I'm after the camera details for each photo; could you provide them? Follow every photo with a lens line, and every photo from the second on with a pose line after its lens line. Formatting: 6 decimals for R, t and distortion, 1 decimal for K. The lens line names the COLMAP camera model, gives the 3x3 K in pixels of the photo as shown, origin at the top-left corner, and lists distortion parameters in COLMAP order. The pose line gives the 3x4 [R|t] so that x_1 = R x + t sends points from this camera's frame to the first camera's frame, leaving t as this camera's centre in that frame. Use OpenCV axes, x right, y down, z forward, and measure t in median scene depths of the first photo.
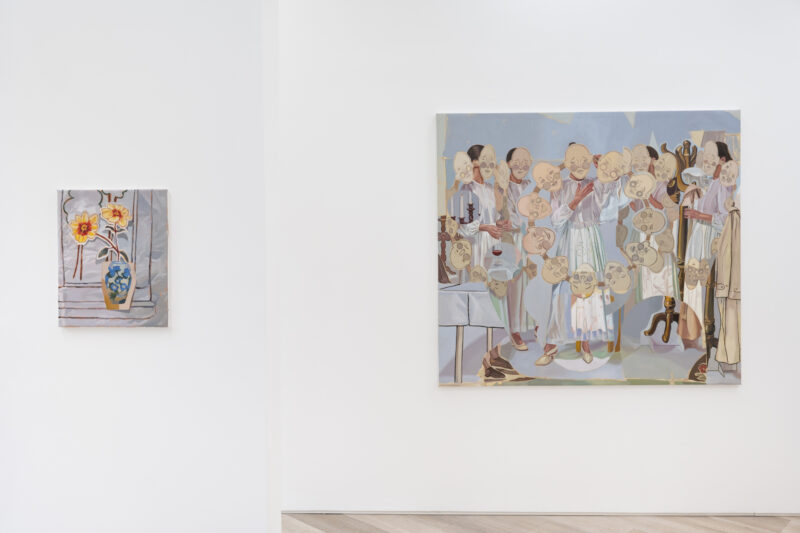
lens RADIAL K [[686.8, 0, 402.1], [0, 686.8, 262.1], [0, 0, 1]] dist [0.009749, -0.021687]
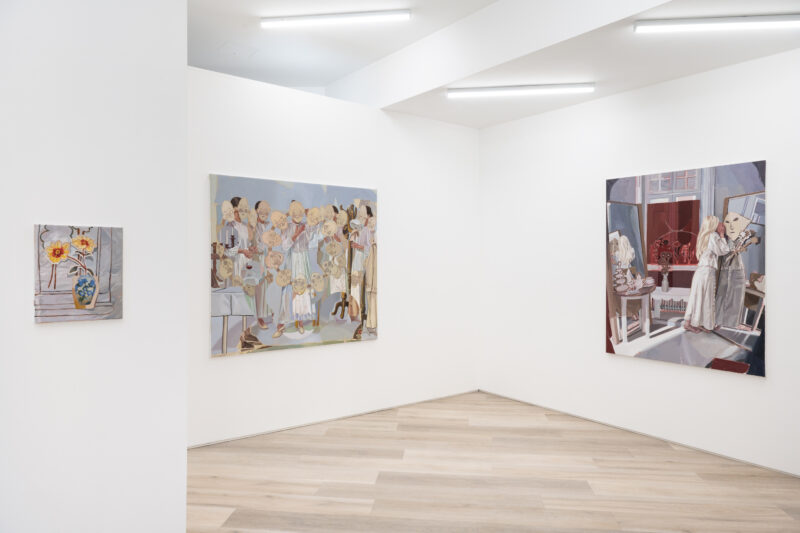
lens RADIAL K [[561.3, 0, 411.5], [0, 561.3, 266.6], [0, 0, 1]] dist [0.004911, 0.009629]
pose [[0.774892, -0.000160, 0.632094, -0.381081], [0.005304, 0.999966, -0.006250, -0.005347], [-0.632072, 0.008195, 0.774867, -0.216798]]
